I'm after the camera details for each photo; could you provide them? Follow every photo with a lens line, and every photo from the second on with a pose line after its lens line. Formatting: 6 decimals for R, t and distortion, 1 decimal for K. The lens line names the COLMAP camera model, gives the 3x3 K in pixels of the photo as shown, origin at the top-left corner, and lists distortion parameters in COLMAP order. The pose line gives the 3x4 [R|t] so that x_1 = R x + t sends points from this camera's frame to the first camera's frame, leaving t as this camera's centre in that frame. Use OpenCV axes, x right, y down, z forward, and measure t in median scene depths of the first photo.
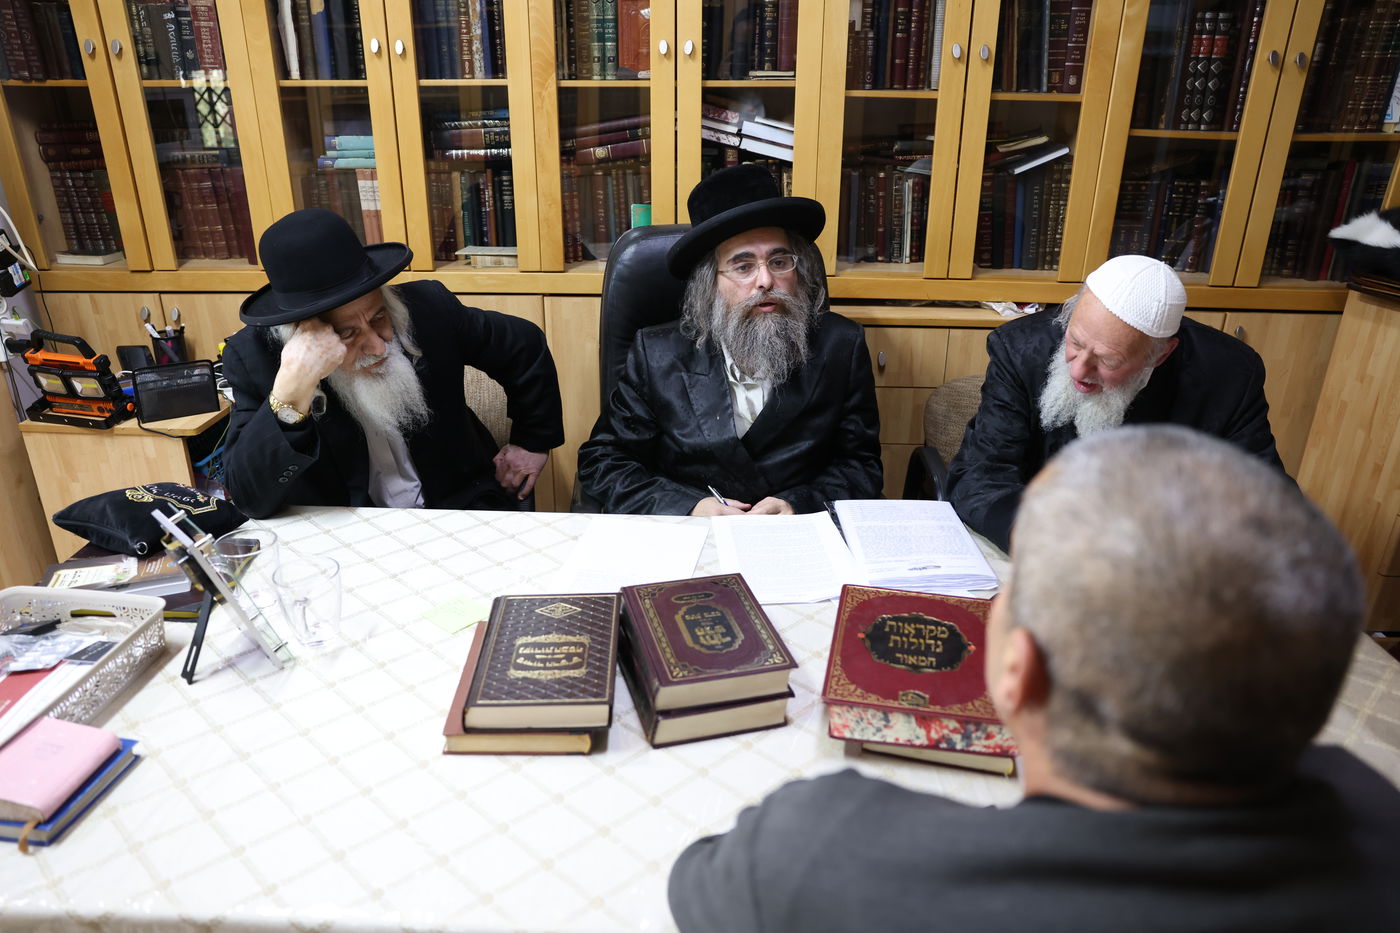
lens RADIAL K [[949.6, 0, 704.7], [0, 949.6, 466.1], [0, 0, 1]] dist [-0.115034, 0.092672]
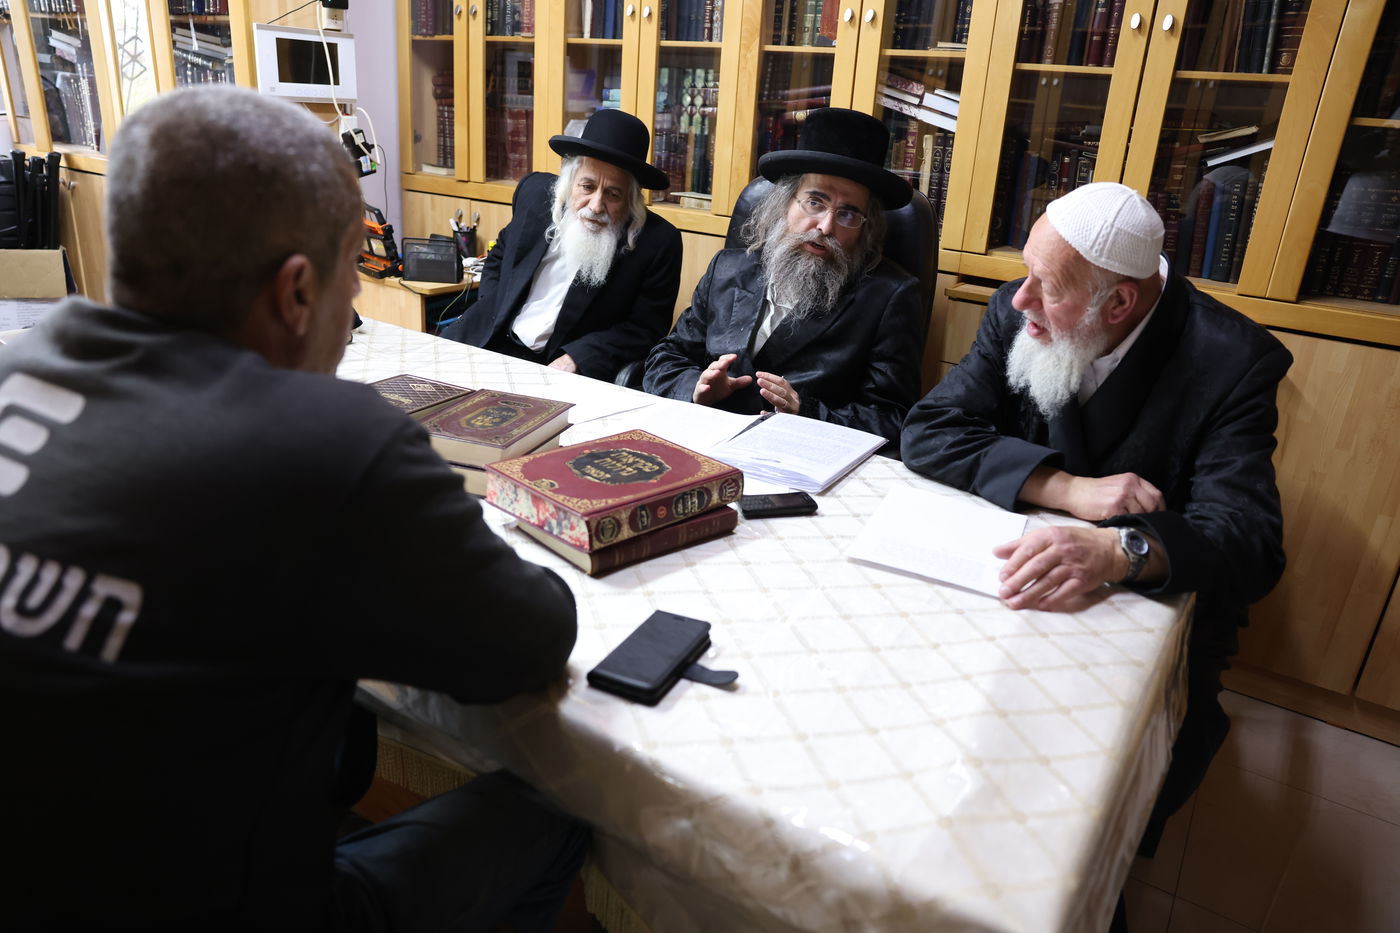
lens RADIAL K [[949.6, 0, 706.4], [0, 949.6, 474.2], [0, 0, 1]] dist [-0.115034, 0.092672]
pose [[0.847548, 0.237930, -0.474397, 0.430833], [-0.259170, 0.965598, 0.021261, 0.075415], [0.463135, 0.104929, 0.880054, 0.042196]]
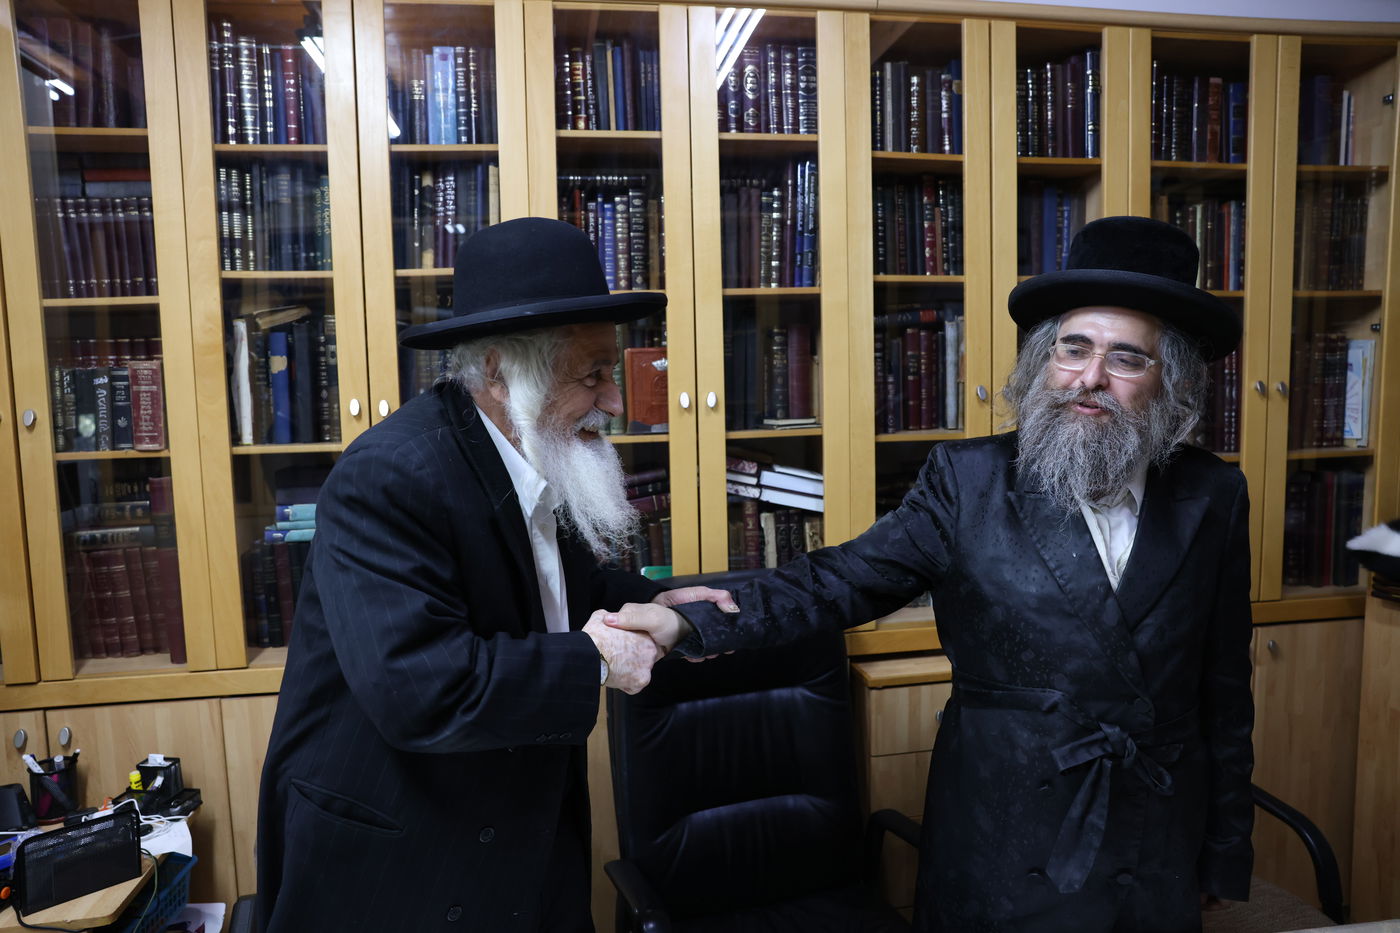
lens RADIAL K [[949.6, 0, 705.4], [0, 949.6, 479.2], [0, 0, 1]] dist [-0.115034, 0.092672]
pose [[0.981402, -0.049263, 0.185536, -0.193603], [0.102660, 0.951375, -0.290423, -0.098611], [-0.162207, 0.304069, 0.938739, 0.137889]]
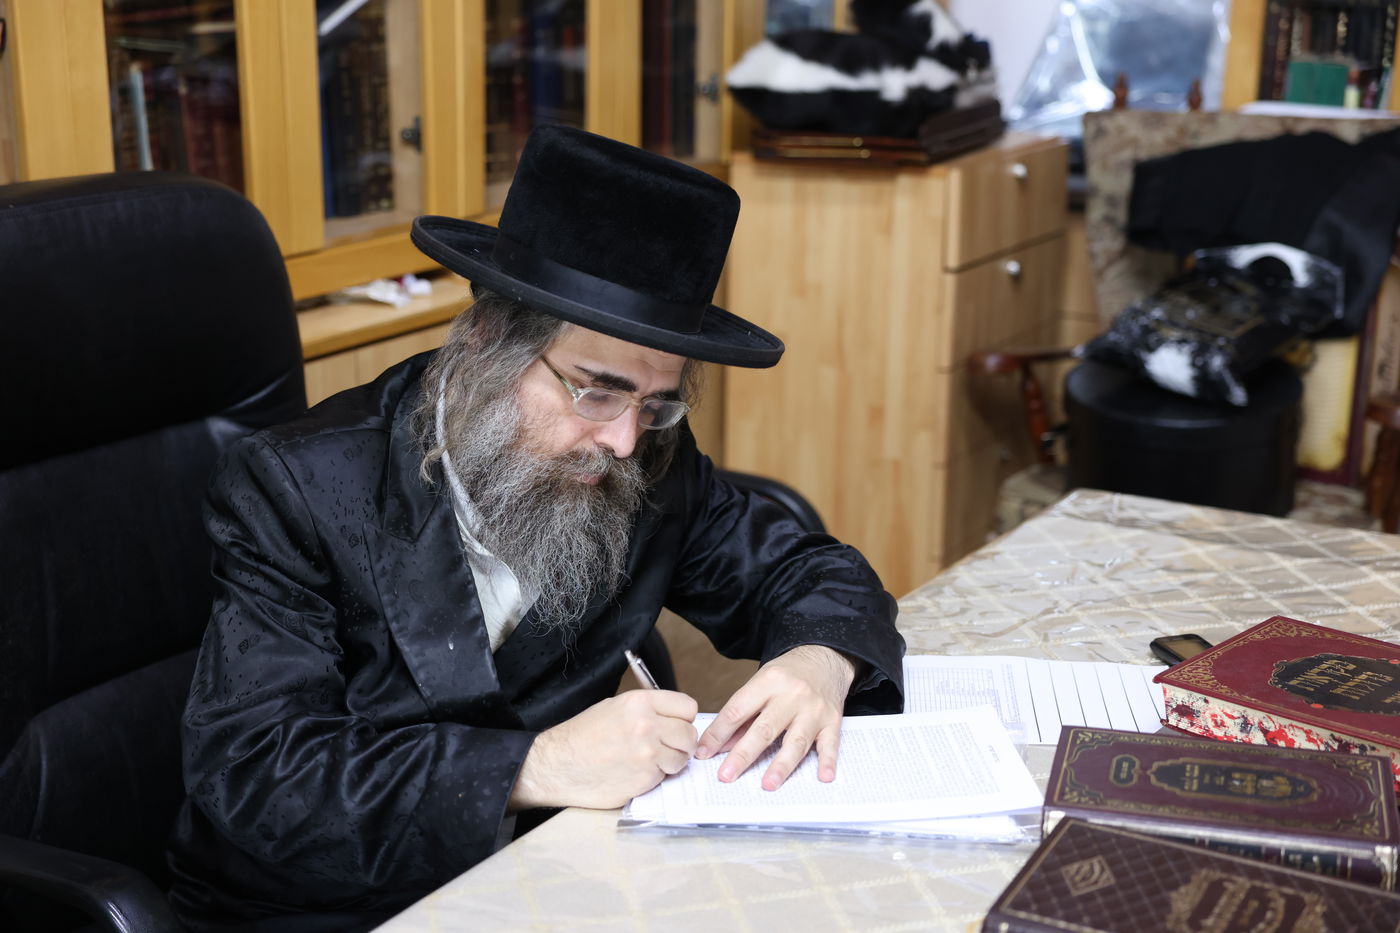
lens RADIAL K [[2176.5, 0, 692.6], [0, 2176.5, 468.8], [0, 0, 1]] dist [0.163182, 0.000000]
pose [[0.489943, -0.237984, 0.838641, -0.653545], [0.335200, 0.939485, 0.070774, -0.113459], [-0.804734, 0.246437, 0.540066, 0.258930]]
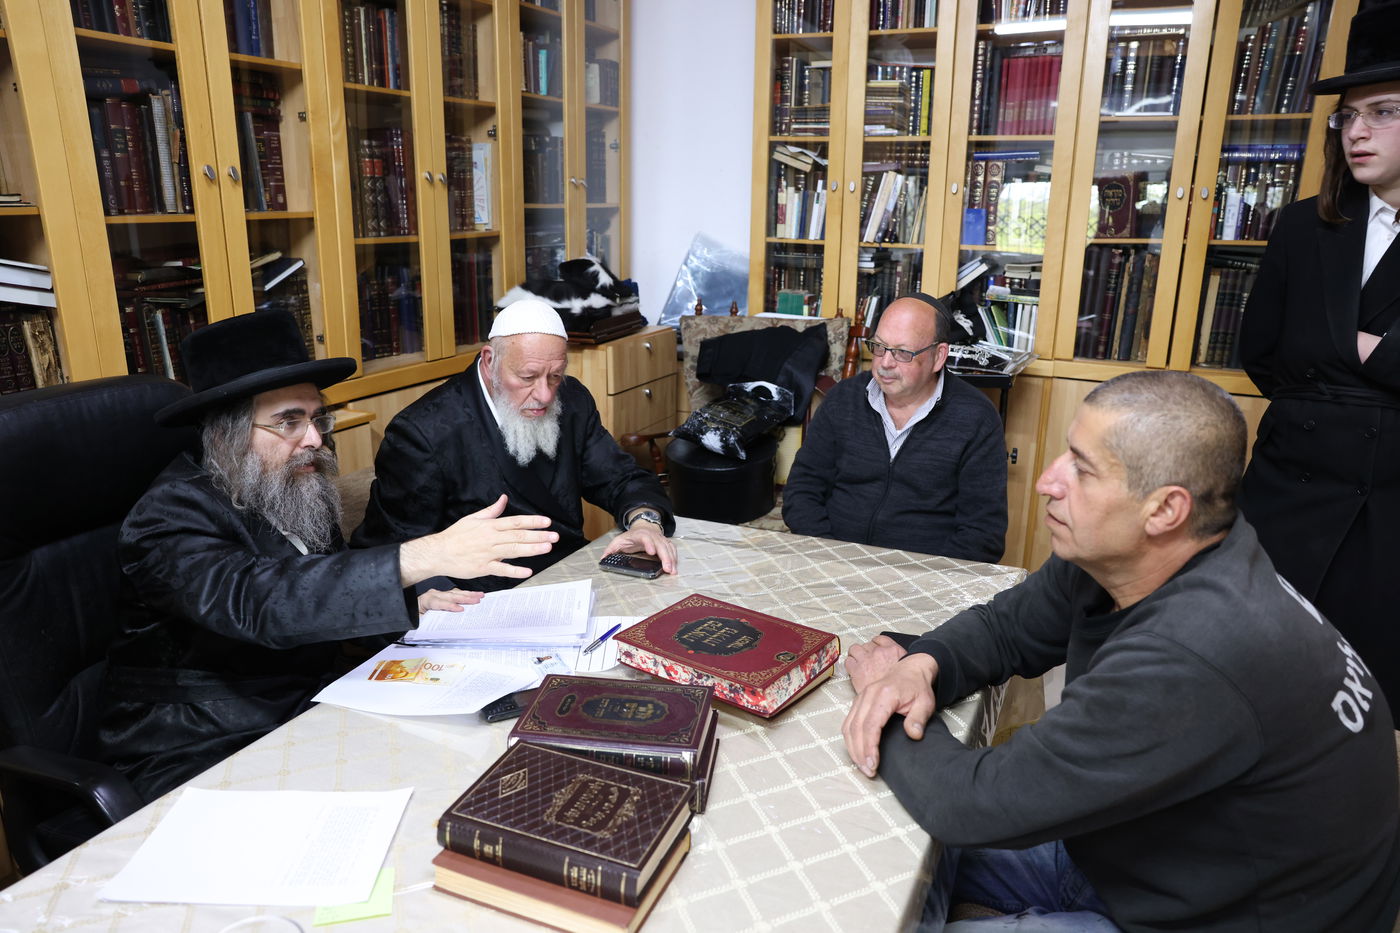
lens RADIAL K [[949.6, 0, 697.1], [0, 949.6, 464.5], [0, 0, 1]] dist [-0.115034, 0.092672]
pose [[0.400442, -0.254582, 0.880247, -0.426099], [0.352142, 0.929617, 0.108664, -0.087173], [-0.845956, 0.266458, 0.461907, 0.199854]]
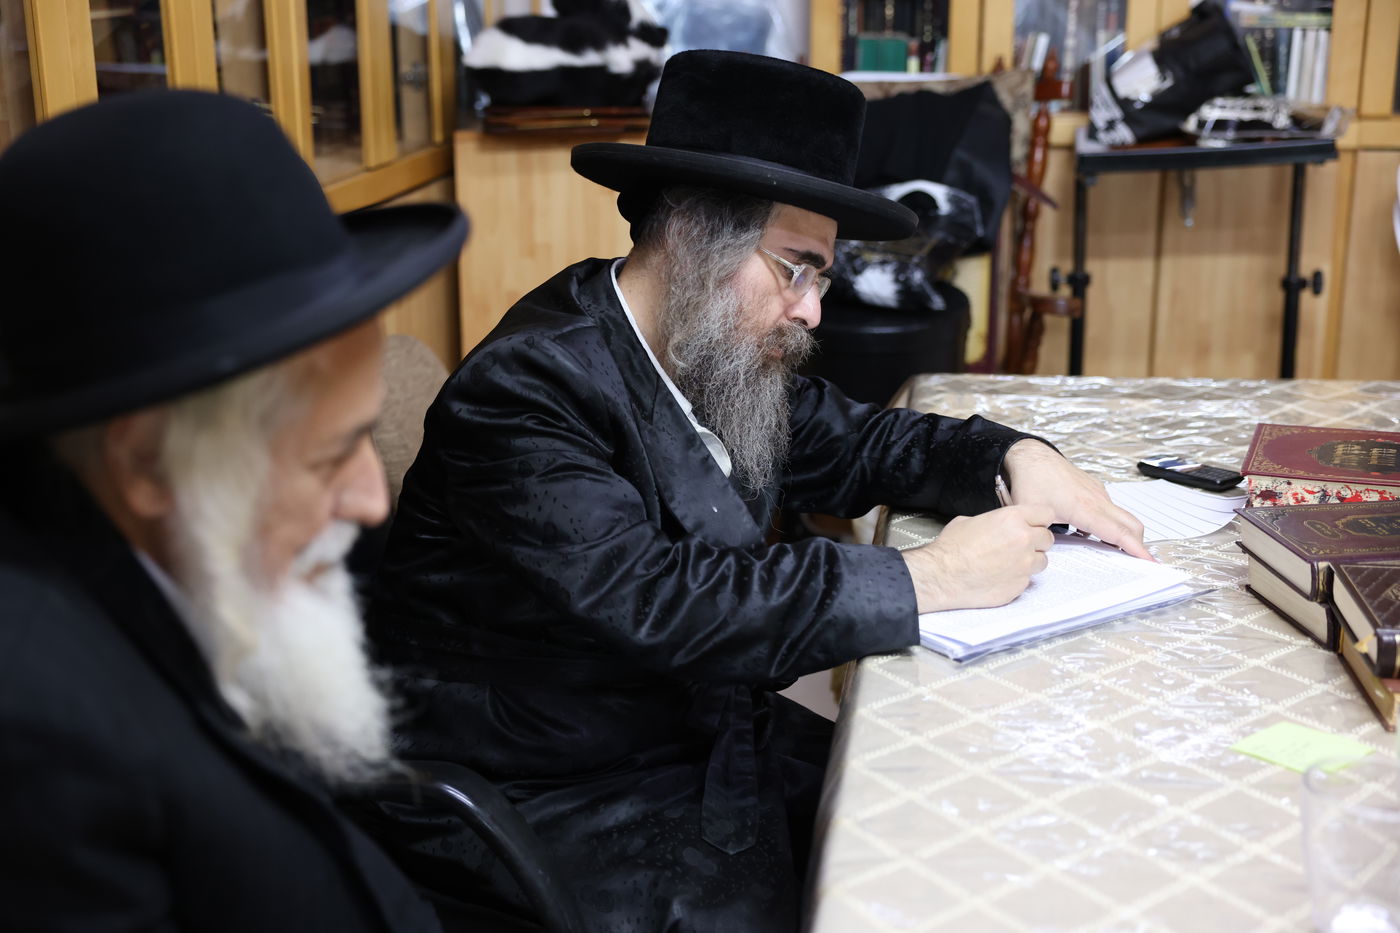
lens RADIAL K [[1919.5, 0, 743.9], [0, 1919.5, 428.1], [0, 0, 1]] dist [0.111375, 0.000000]
pose [[0.119658, -0.266578, 0.956357, -0.761737], [0.393286, 0.897203, 0.200881, -0.211417], [-0.911596, 0.352085, 0.212199, 0.577685]]
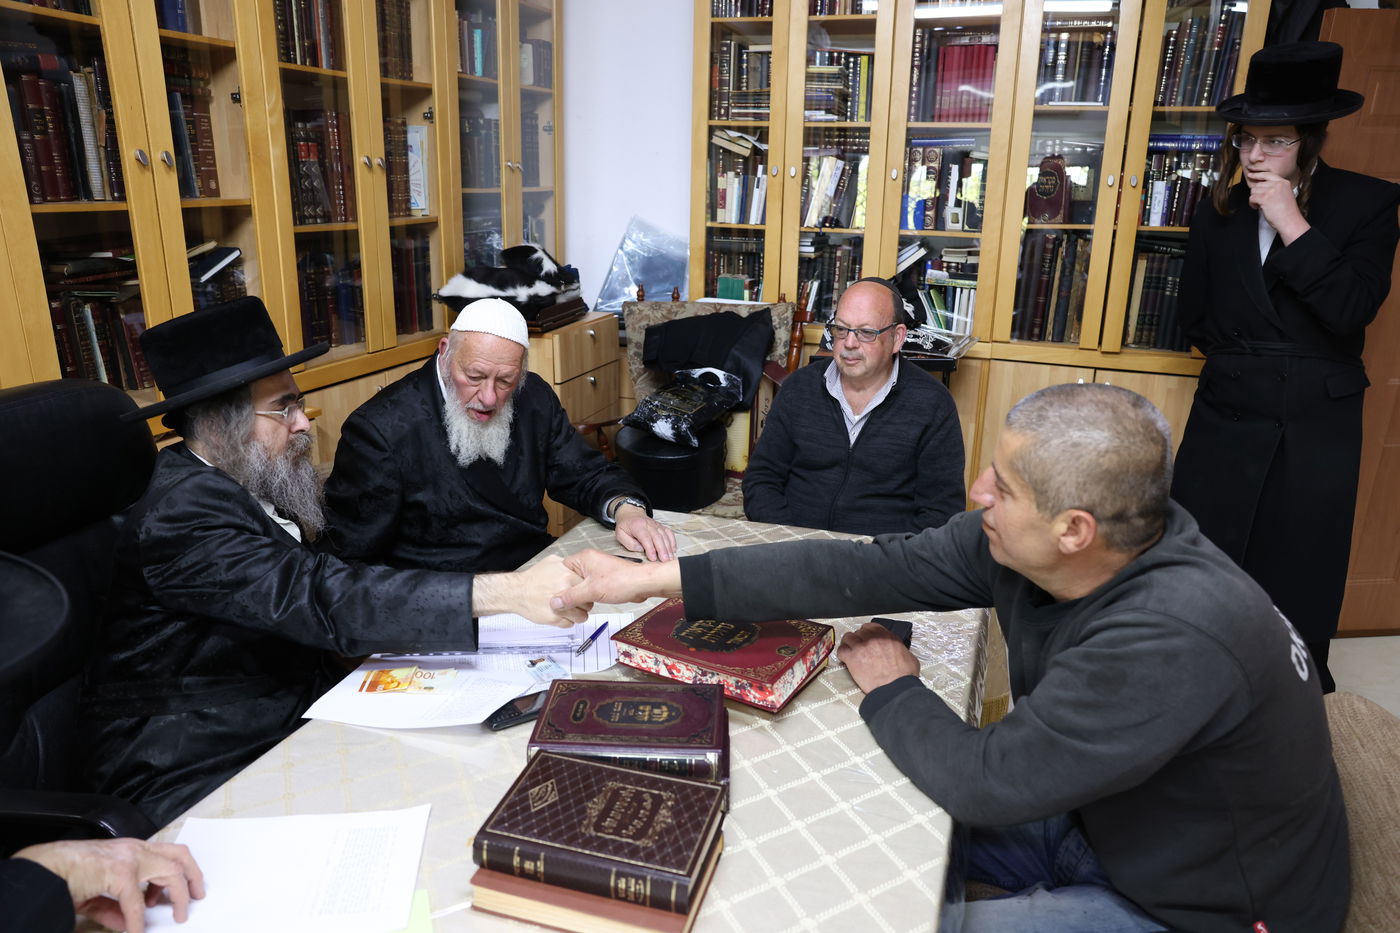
lens RADIAL K [[949.6, 0, 700.4], [0, 949.6, 462.7], [0, 0, 1]] dist [-0.115034, 0.092672]
pose [[0.304938, -0.281573, 0.909796, -0.441564], [0.359464, 0.918664, 0.163836, -0.119387], [-0.881929, 0.277080, 0.381351, 0.247543]]
